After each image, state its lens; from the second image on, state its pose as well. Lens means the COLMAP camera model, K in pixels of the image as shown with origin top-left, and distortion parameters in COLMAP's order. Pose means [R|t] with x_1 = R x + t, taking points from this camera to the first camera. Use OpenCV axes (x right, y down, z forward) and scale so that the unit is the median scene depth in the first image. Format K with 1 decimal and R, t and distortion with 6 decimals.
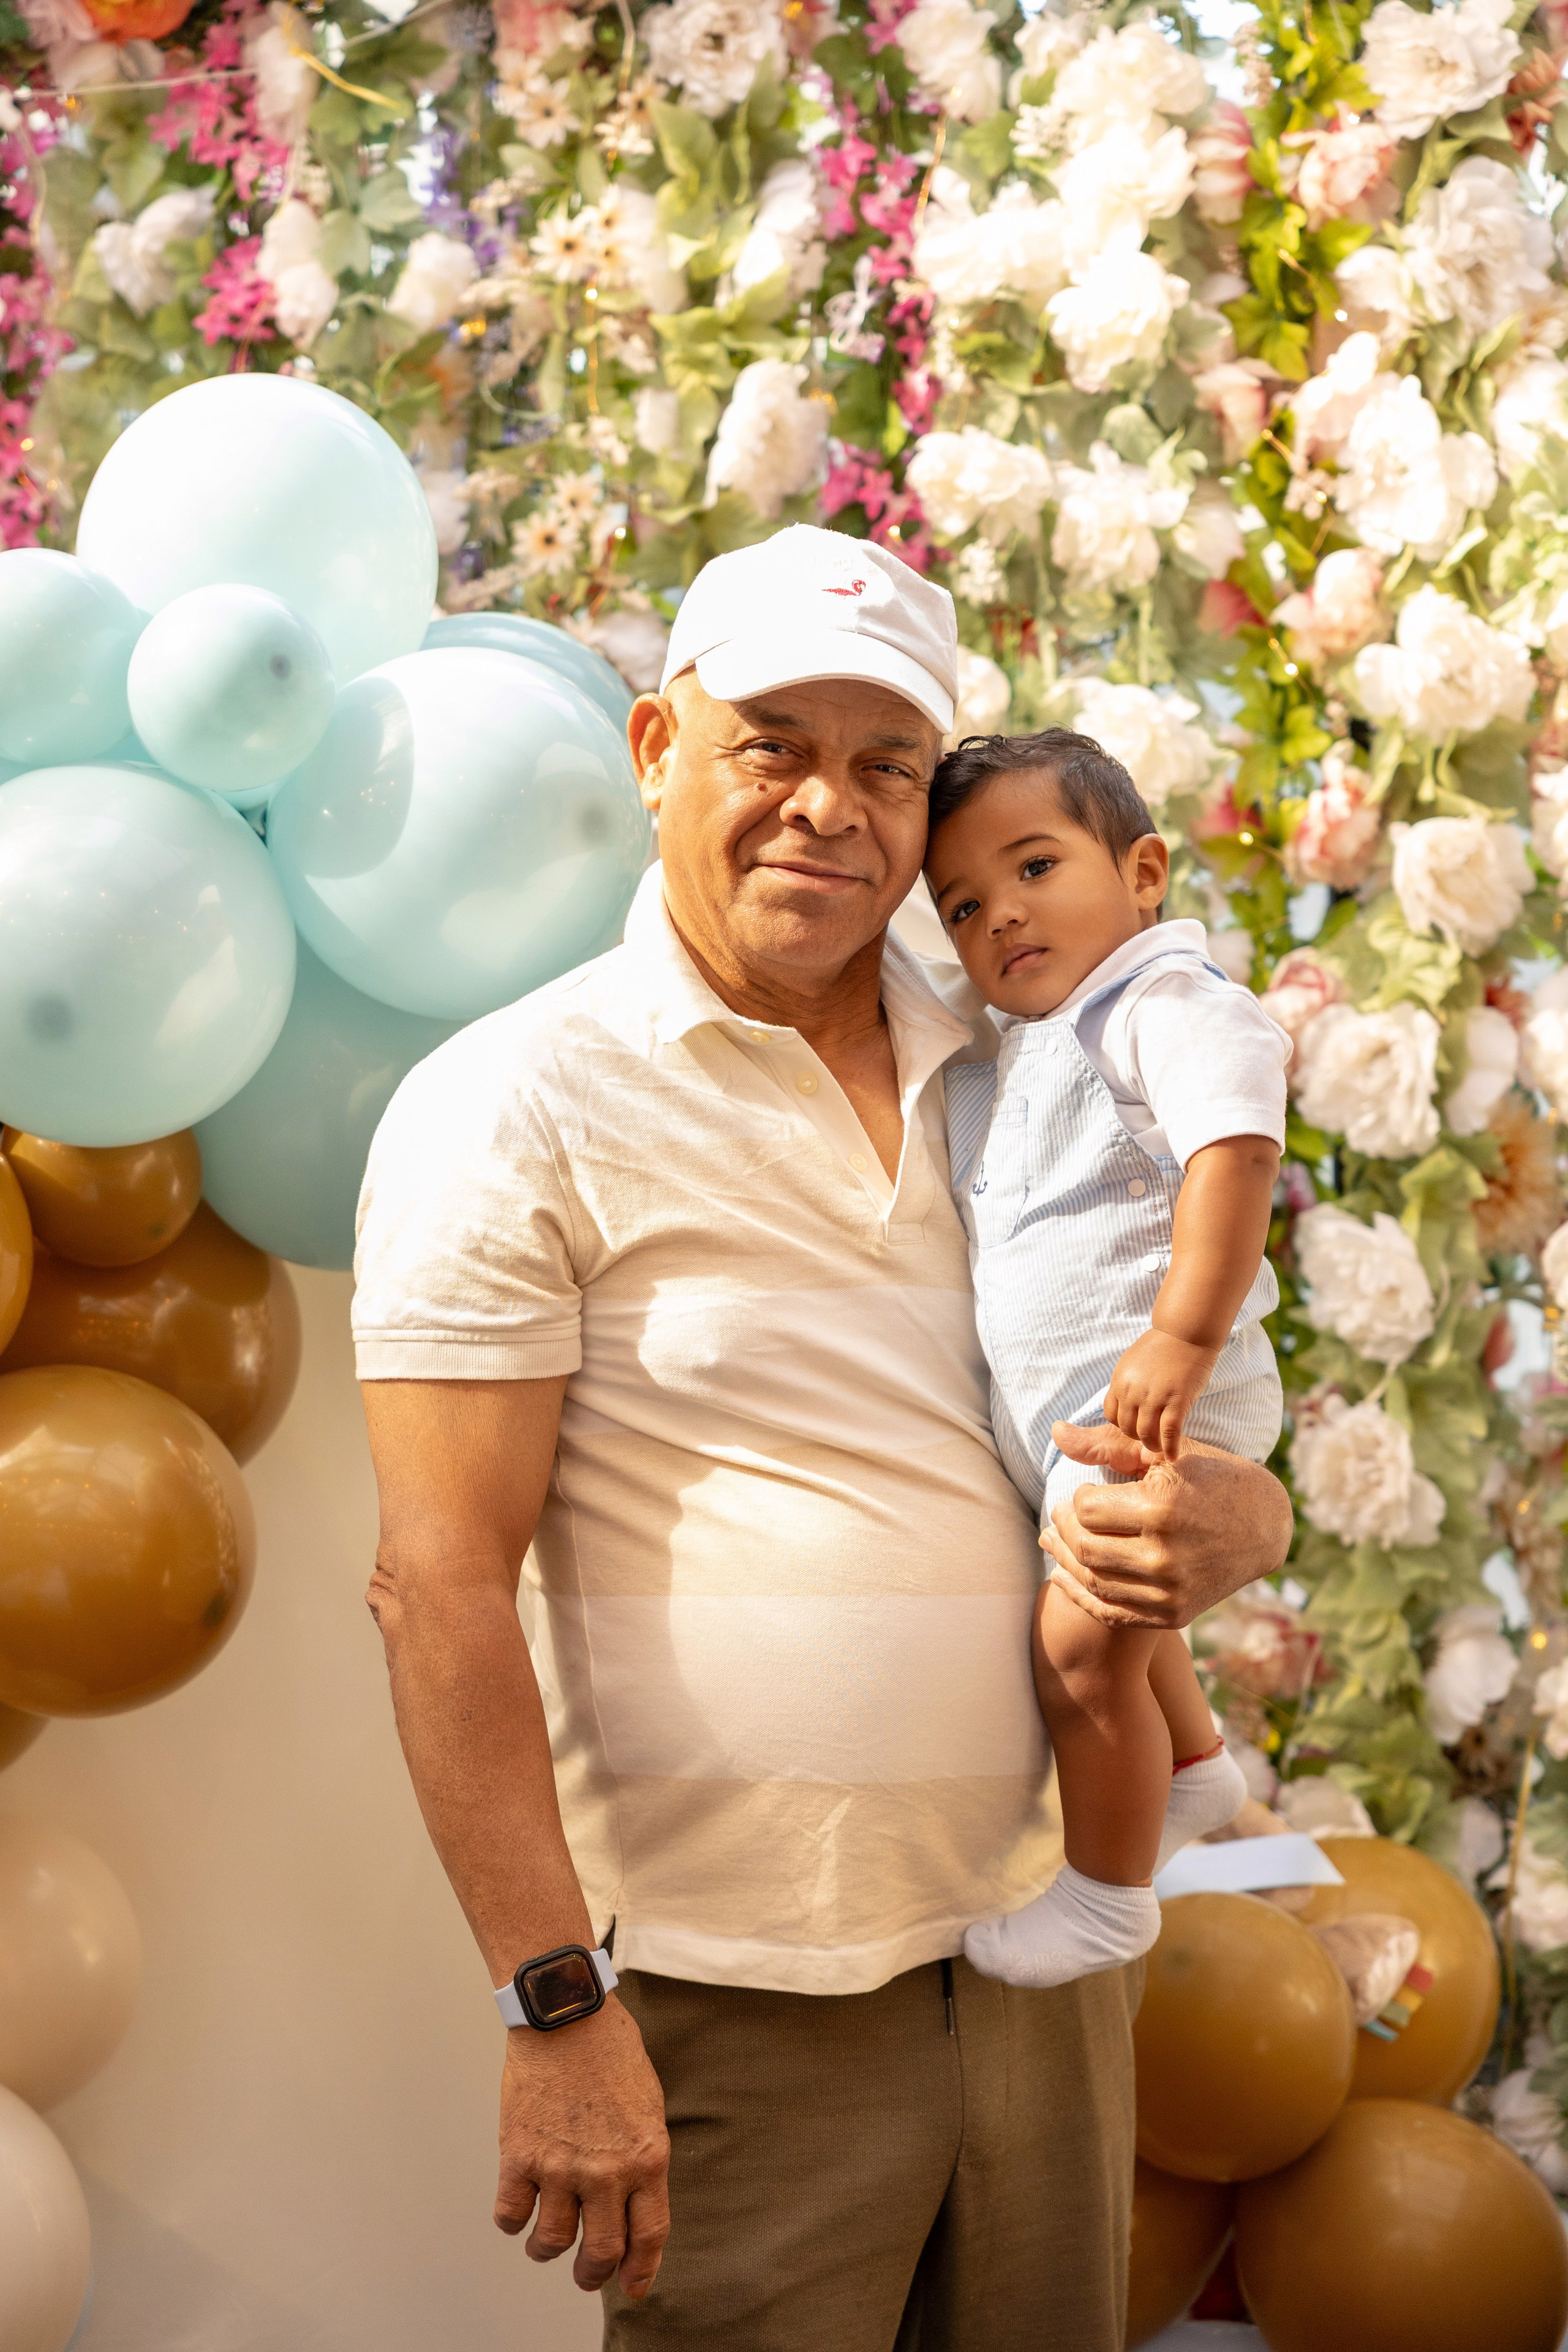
lens RADIAL K [[4745.0, 0, 761.0], [0, 4745.0, 1183.7], [0, 0, 1]] dist [0.089839, 0.000000]
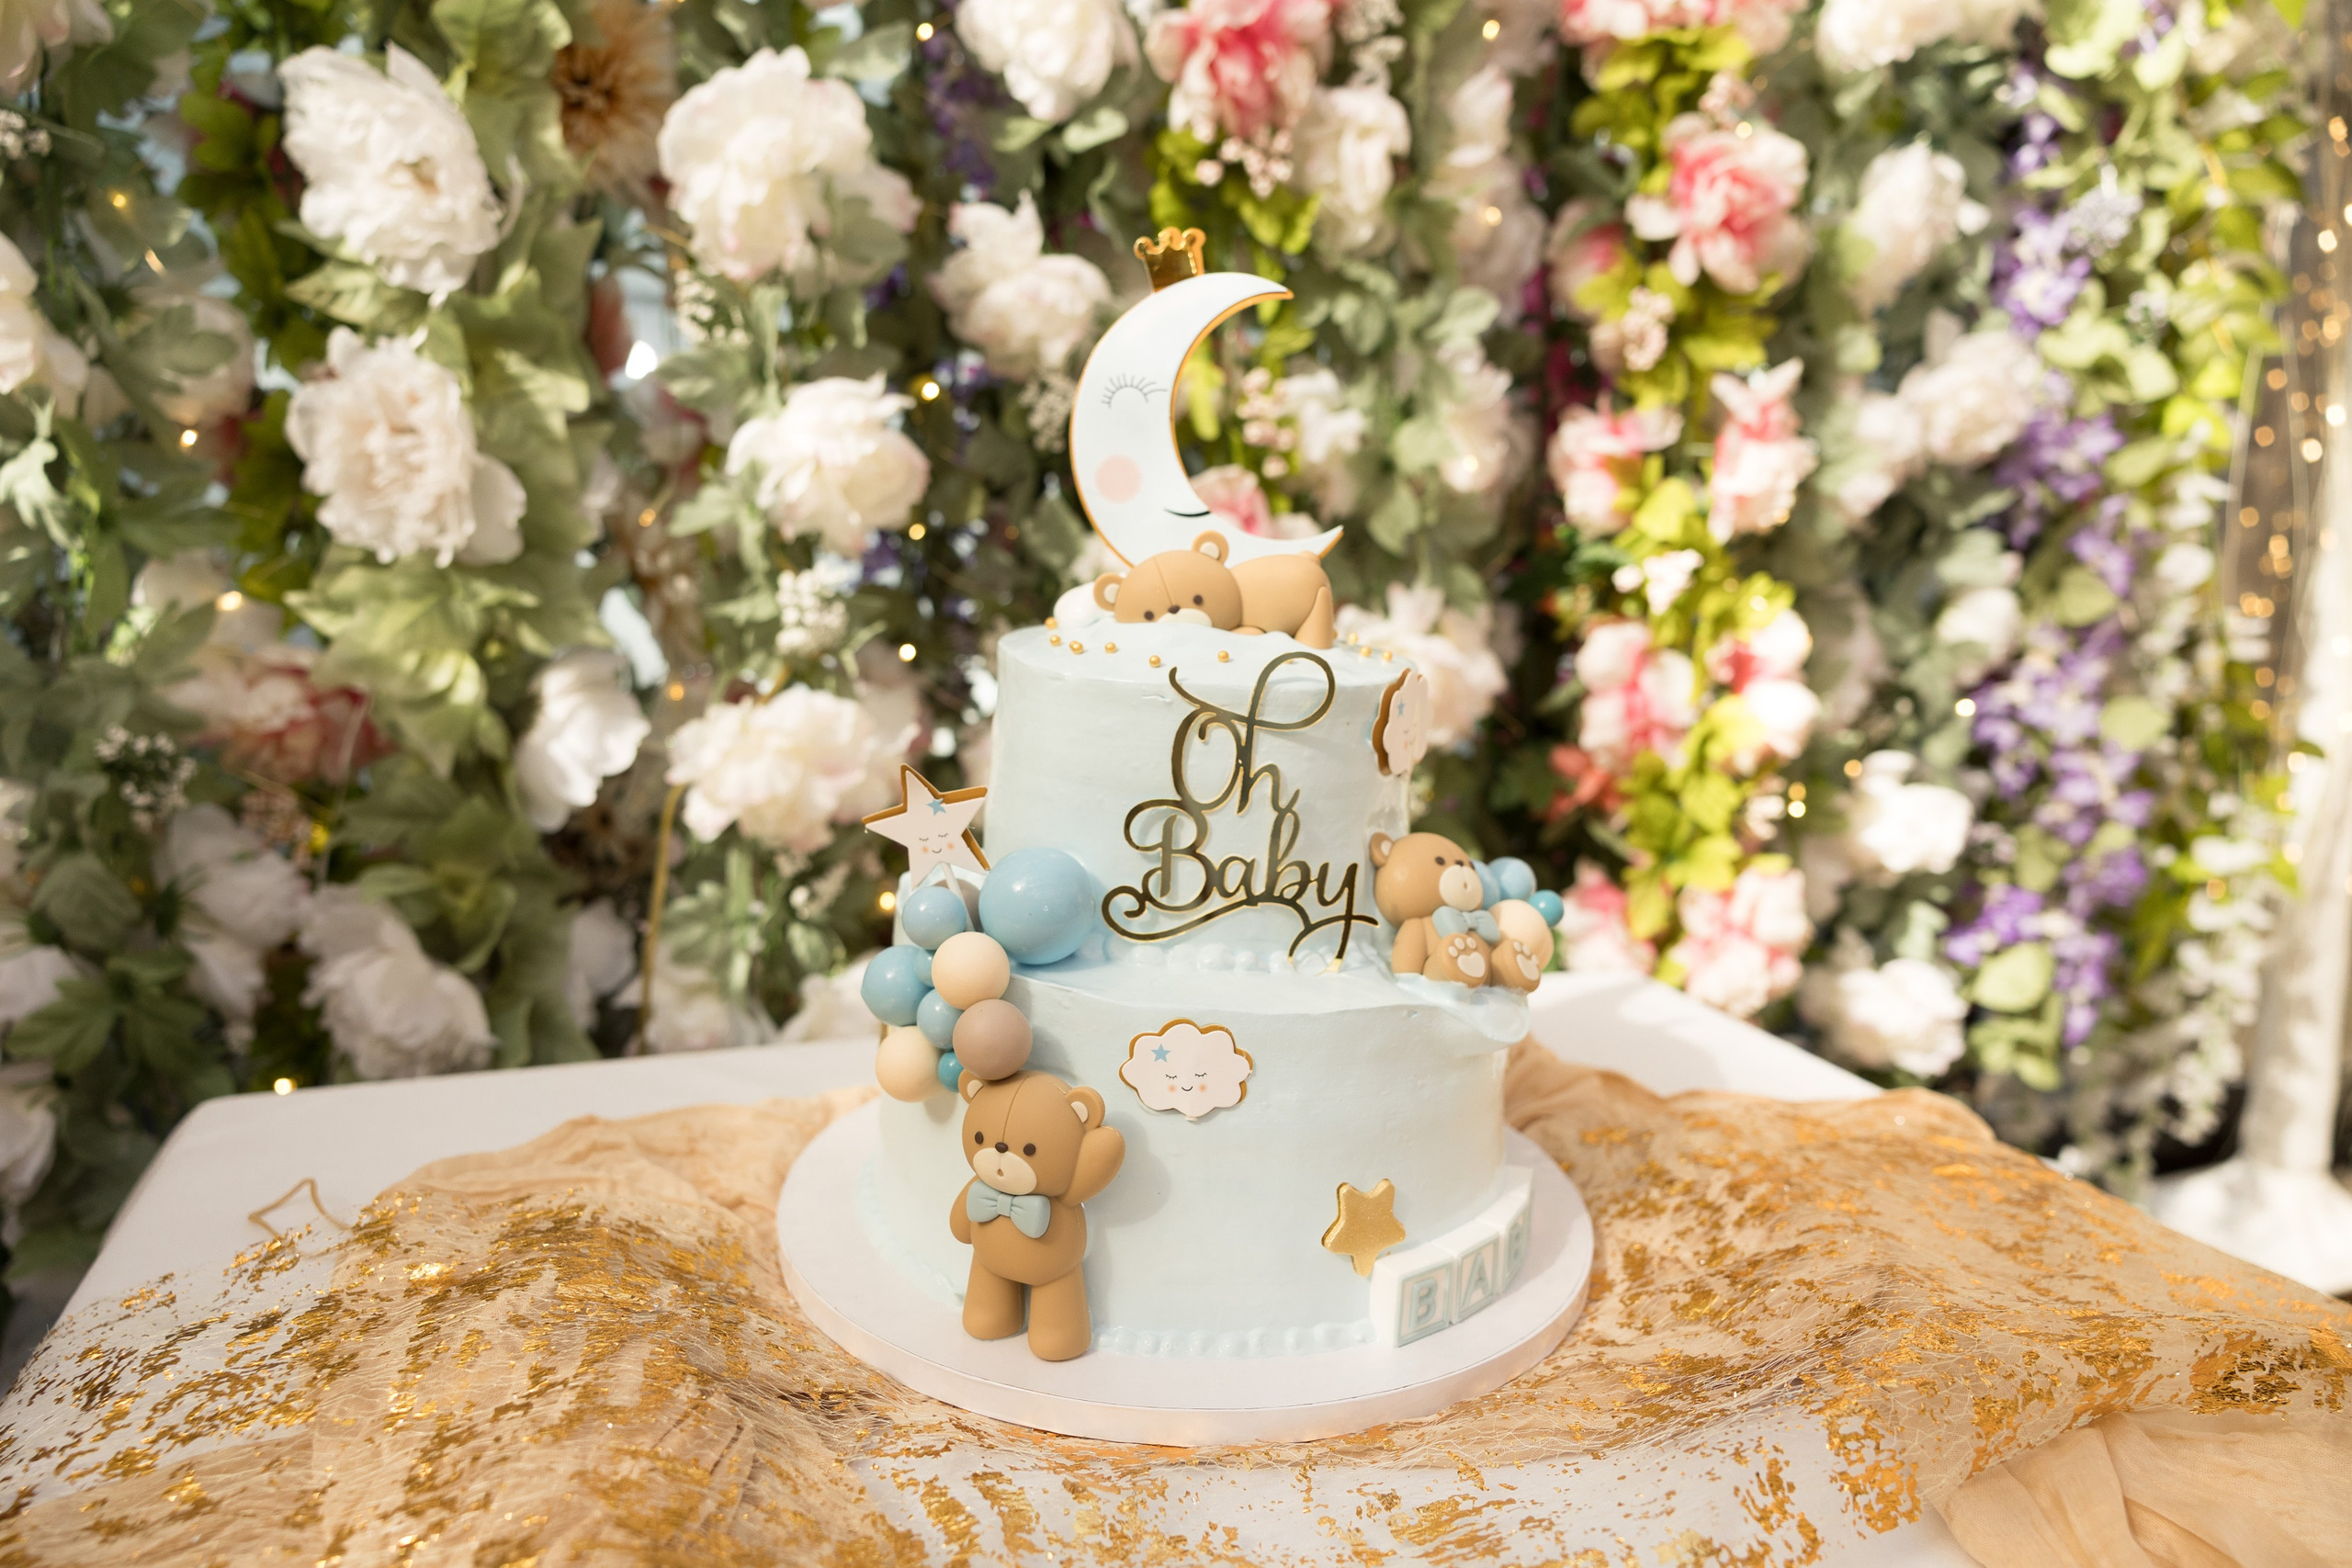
lens RADIAL K [[1525.6, 0, 1189.5], [0, 1525.6, 775.4], [0, 0, 1]] dist [-0.005491, 0.005587]
pose [[0.887084, -0.052163, 0.458650, 0.123755], [0.003349, 0.994296, 0.106606, 0.083888], [-0.461595, -0.093032, 0.882199, 0.743447]]
